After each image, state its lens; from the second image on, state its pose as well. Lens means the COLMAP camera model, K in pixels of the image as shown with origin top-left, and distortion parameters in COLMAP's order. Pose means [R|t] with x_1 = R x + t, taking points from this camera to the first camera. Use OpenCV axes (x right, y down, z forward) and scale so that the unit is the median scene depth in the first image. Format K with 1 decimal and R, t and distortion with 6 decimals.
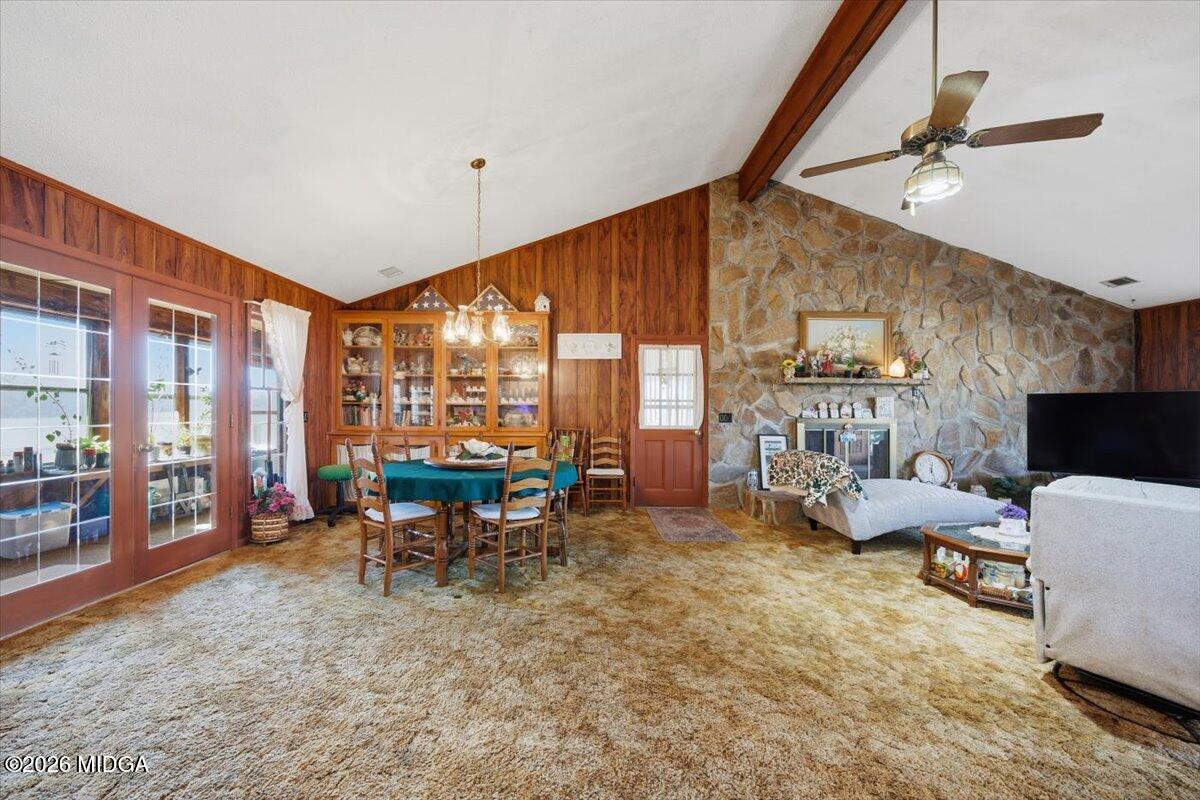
lens RADIAL K [[474.2, 0, 599.0], [0, 474.2, 410.3], [0, 0, 1]] dist [-0.002080, -0.000275]
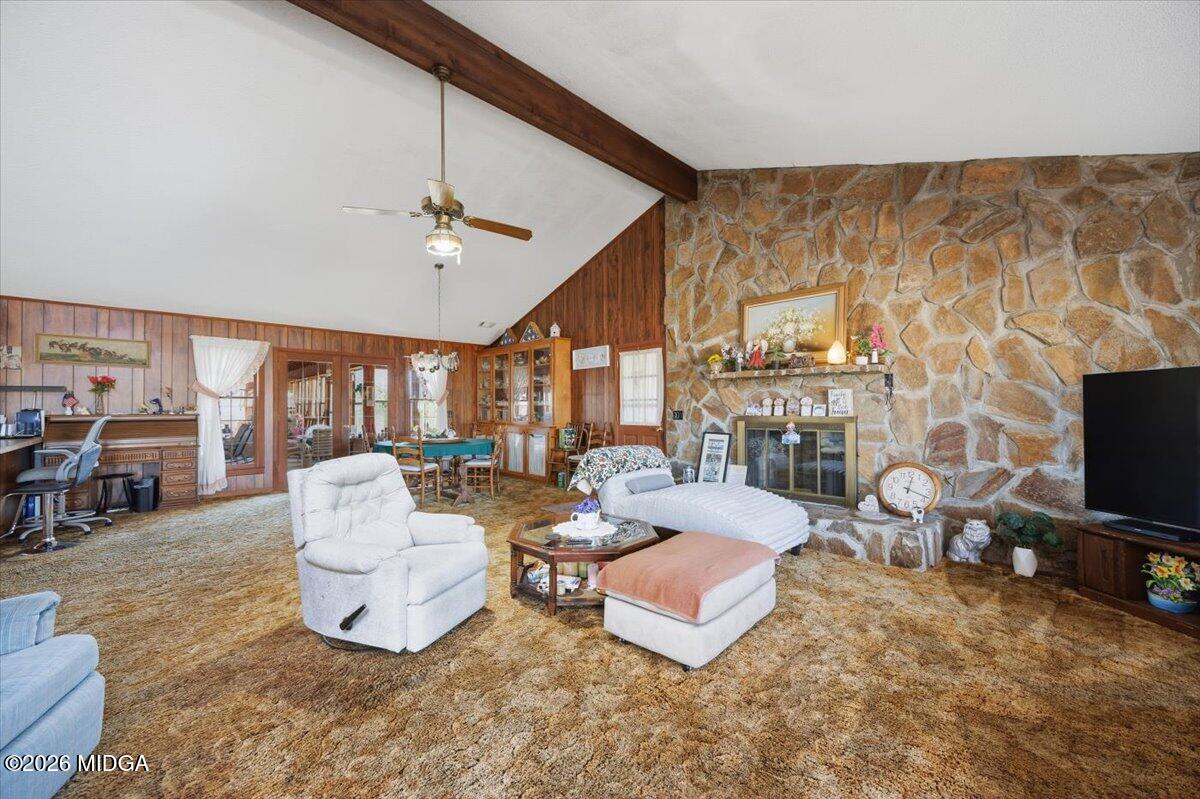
lens RADIAL K [[474.2, 0, 616.0], [0, 474.2, 404.5], [0, 0, 1]] dist [-0.002080, -0.000275]
pose [[0.684598, -0.014718, -0.728772, 0.933884], [0.007440, 0.999885, -0.013205, 0.004973], [0.728883, 0.003618, 0.684629, 0.191484]]
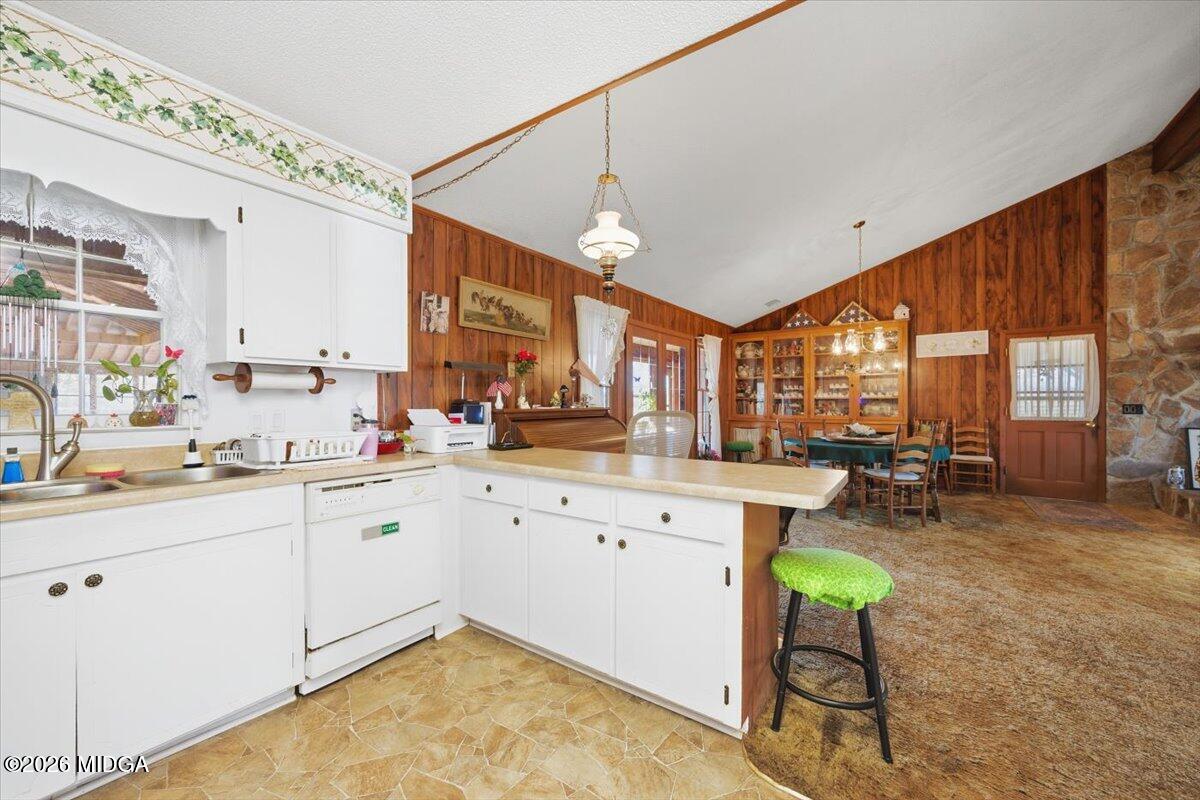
lens RADIAL K [[474.2, 0, 591.6], [0, 474.2, 405.6], [0, 0, 1]] dist [-0.002080, -0.000275]
pose [[0.810881, -0.003635, -0.585199, -0.053811], [0.005481, 0.999984, 0.001383, 0.001570], [0.585185, -0.004329, 0.810888, -0.383885]]
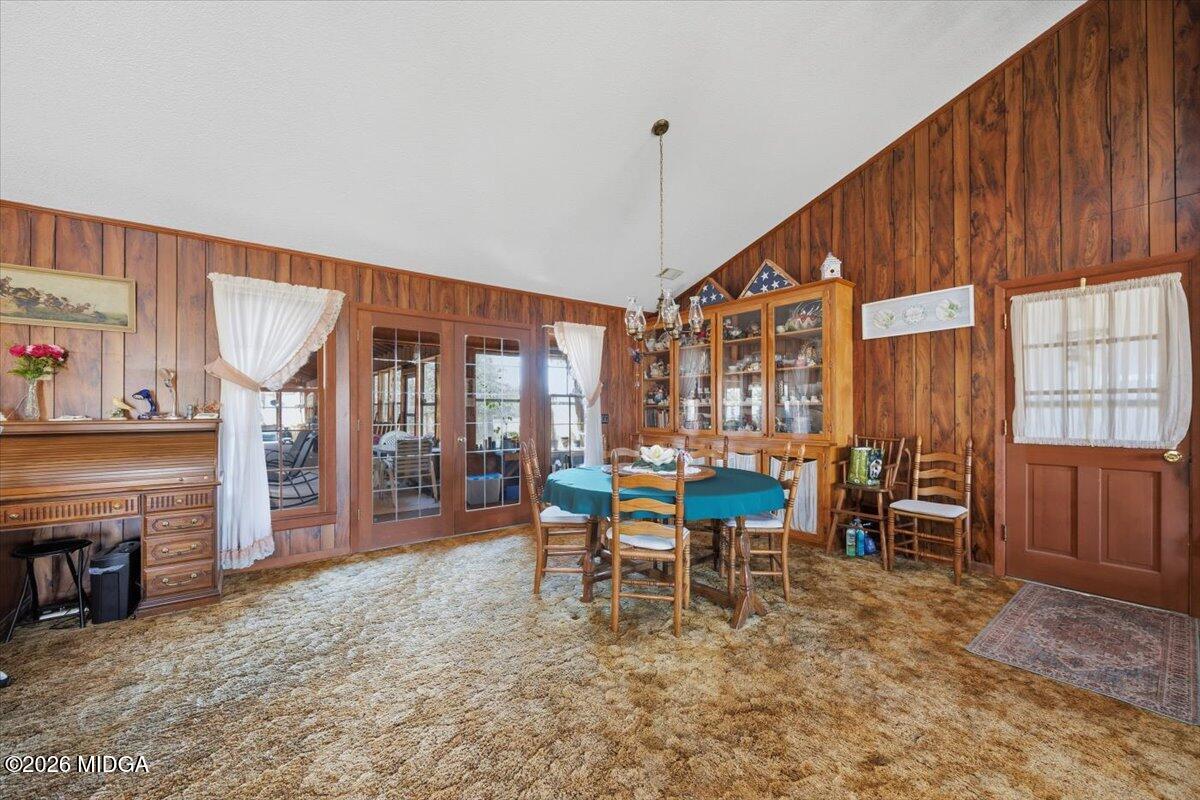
lens RADIAL K [[474.2, 0, 604.6], [0, 474.2, 411.7], [0, 0, 1]] dist [-0.002080, -0.000275]
pose [[0.608364, -0.006805, -0.793629, 0.239483], [0.005318, 0.999976, -0.004497, 0.001410], [0.793640, -0.001484, 0.608386, 0.254811]]
